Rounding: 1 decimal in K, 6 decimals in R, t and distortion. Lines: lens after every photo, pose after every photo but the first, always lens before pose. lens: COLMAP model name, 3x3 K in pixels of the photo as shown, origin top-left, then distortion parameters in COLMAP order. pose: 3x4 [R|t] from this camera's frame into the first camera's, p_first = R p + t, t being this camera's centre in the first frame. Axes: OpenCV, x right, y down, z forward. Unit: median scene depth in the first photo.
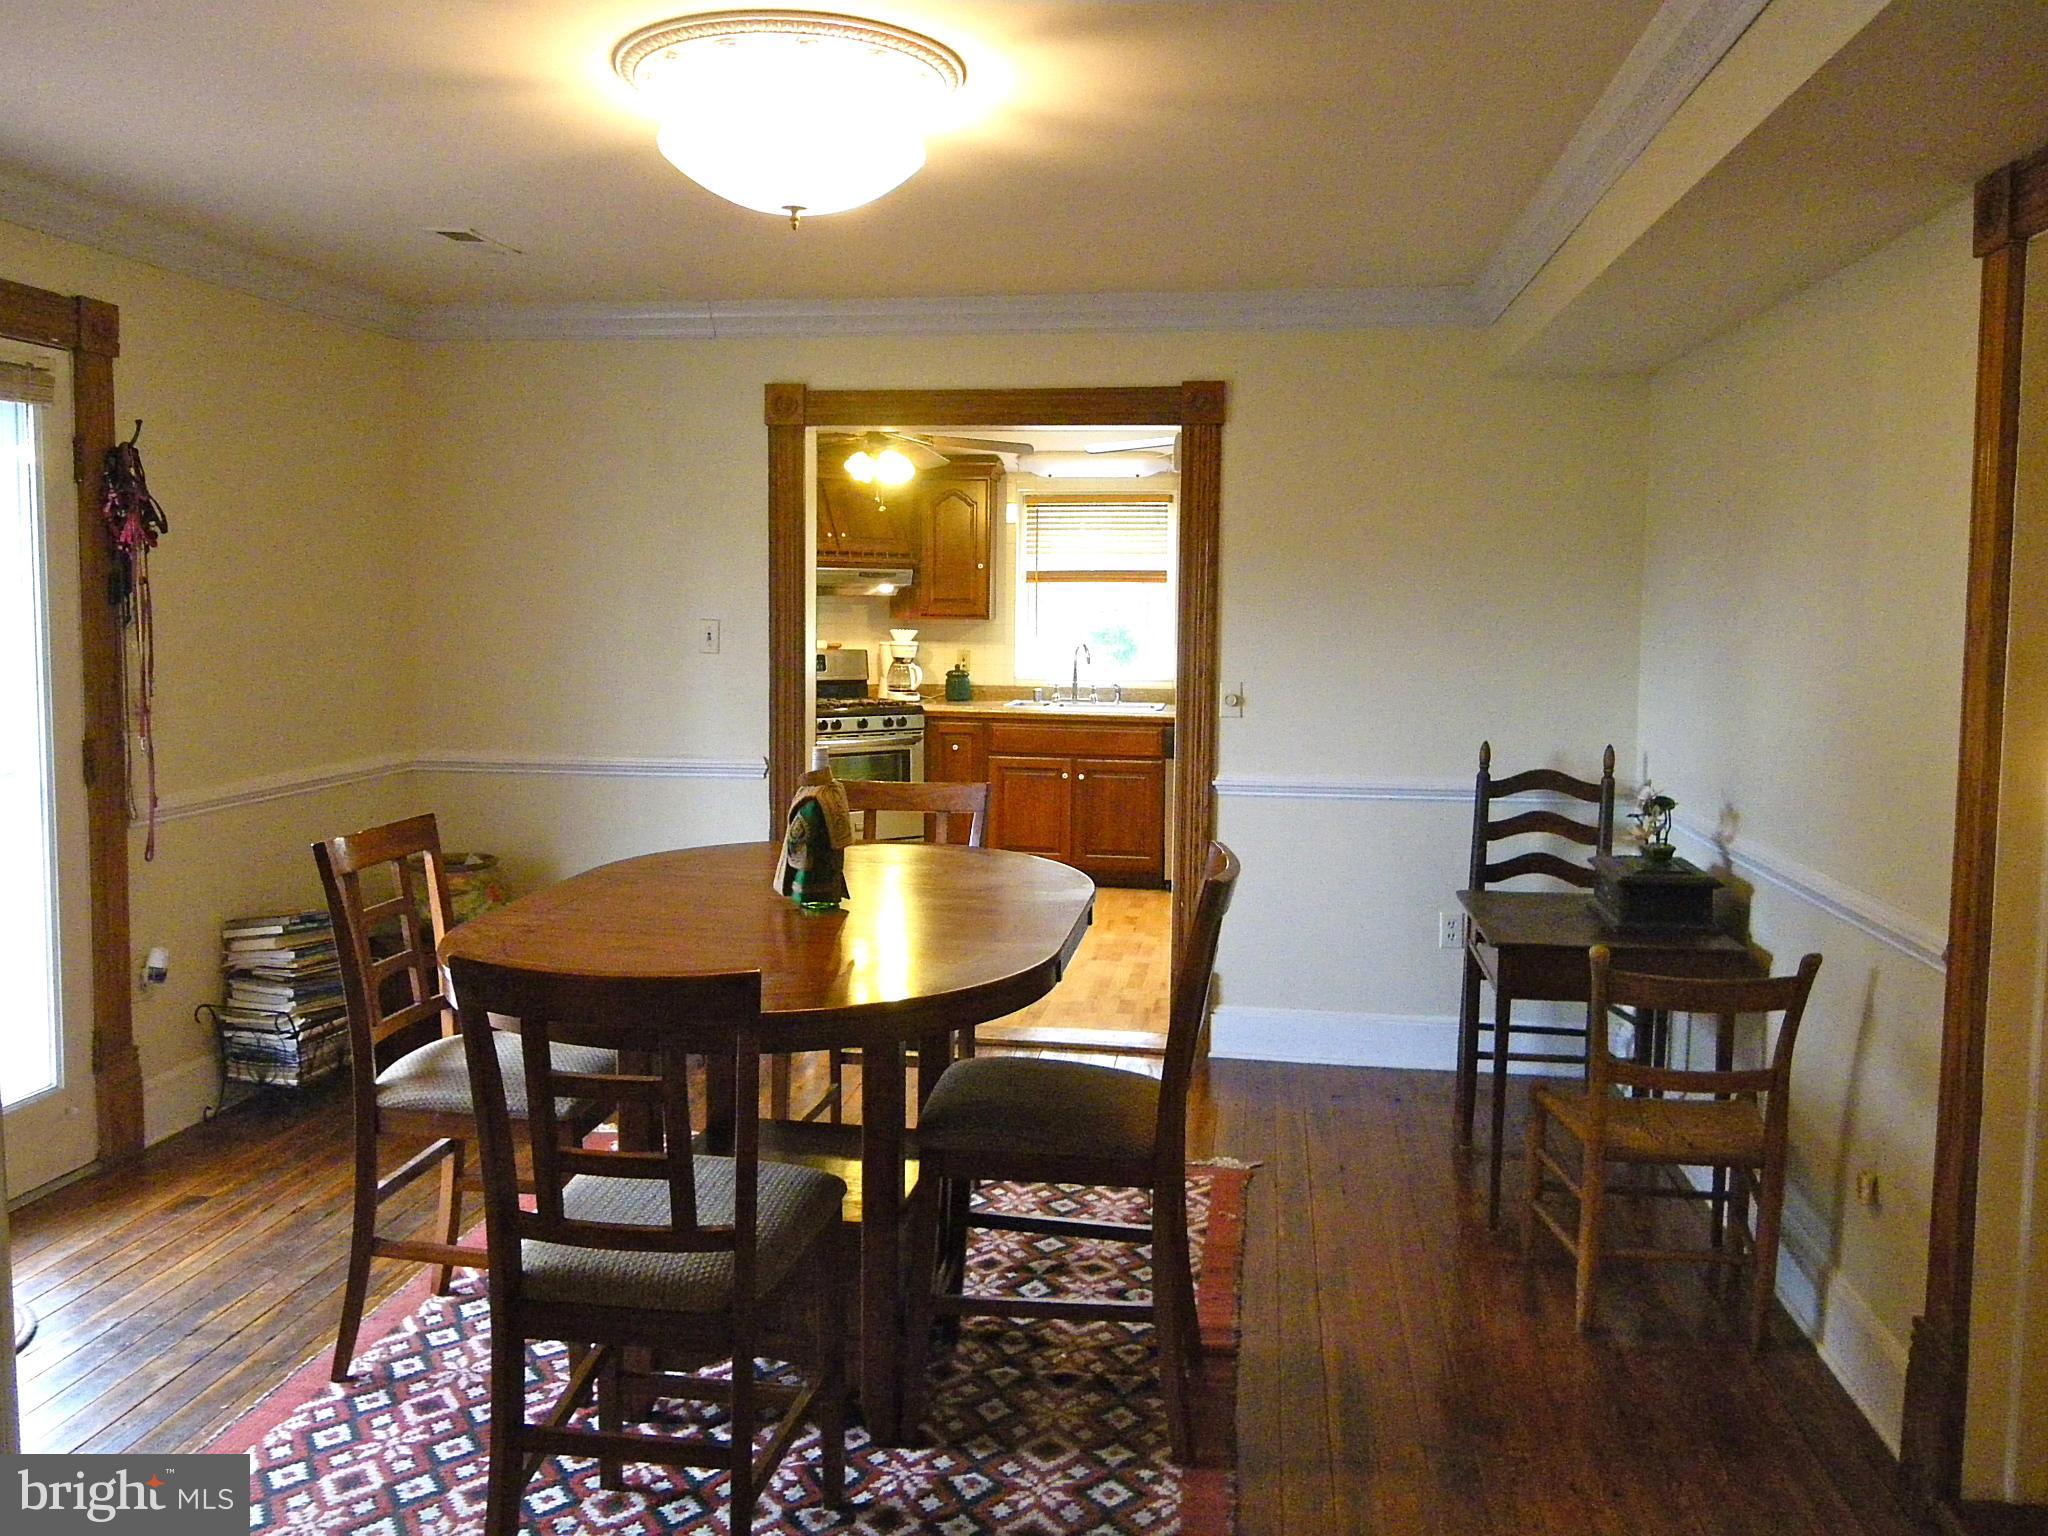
lens RADIAL K [[1621.2, 0, 1027.4], [0, 1621.2, 758.4], [0, 0, 1]] dist [0.006058, -0.003864]
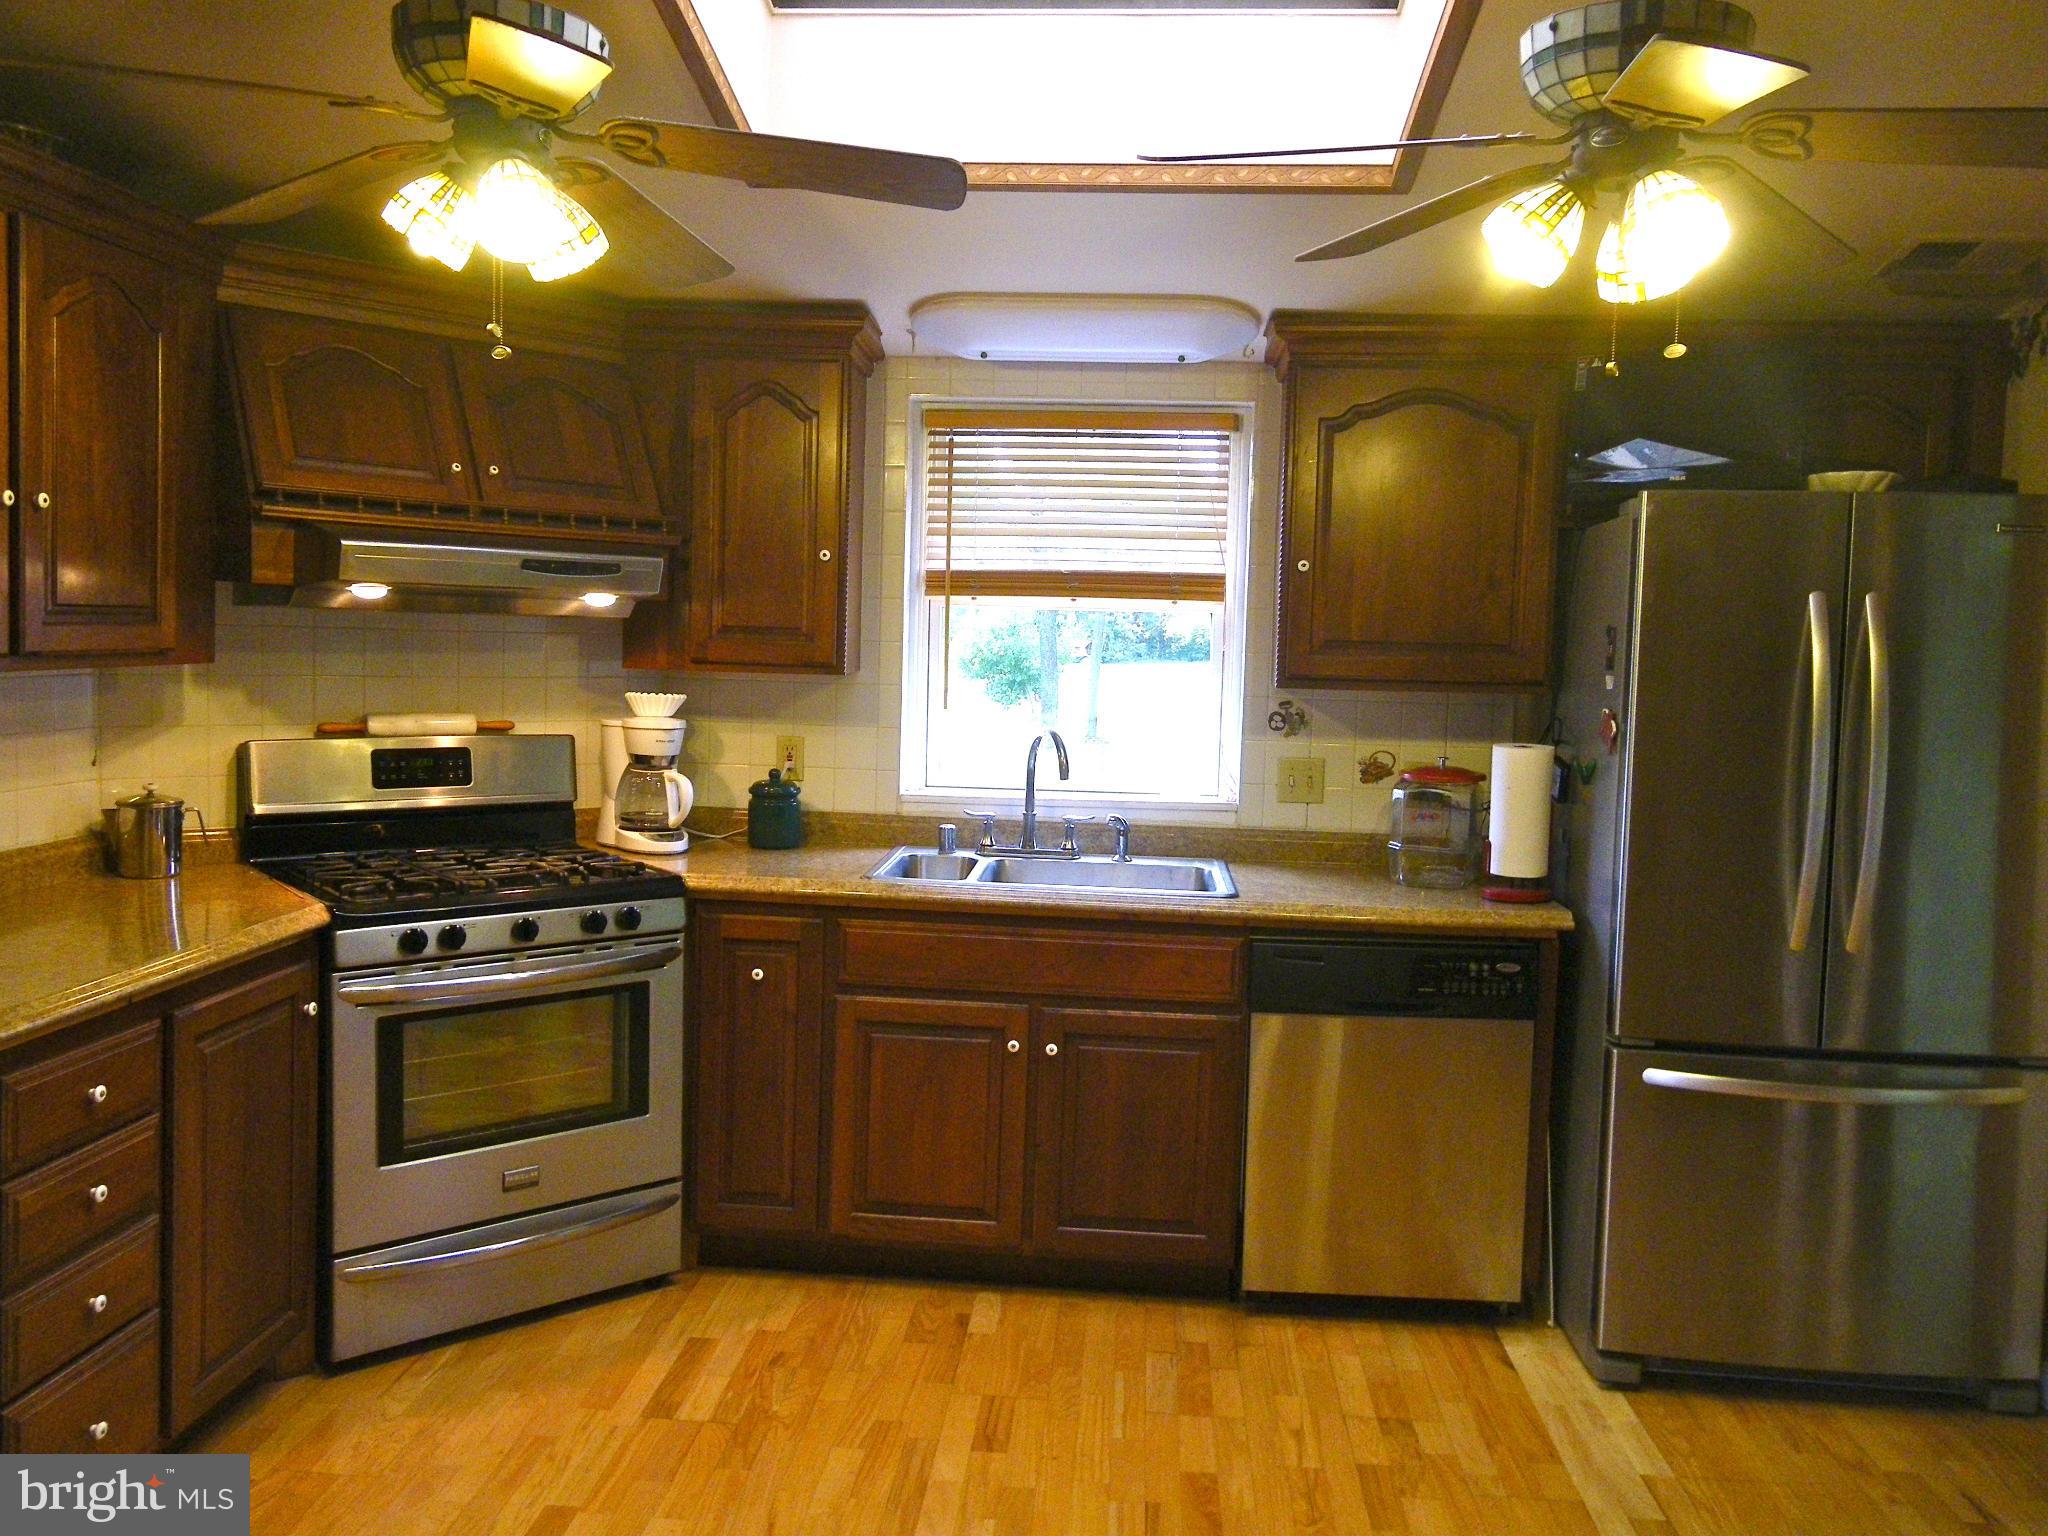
lens RADIAL K [[1621.2, 0, 1015.4], [0, 1621.2, 769.7], [0, 0, 1]] dist [0.006058, -0.003864]
pose [[0.997750, 0.013623, 0.065639, -0.005198], [-0.013182, 0.999888, -0.007148, -0.056543], [-0.065729, 0.006267, 0.997818, 0.546499]]
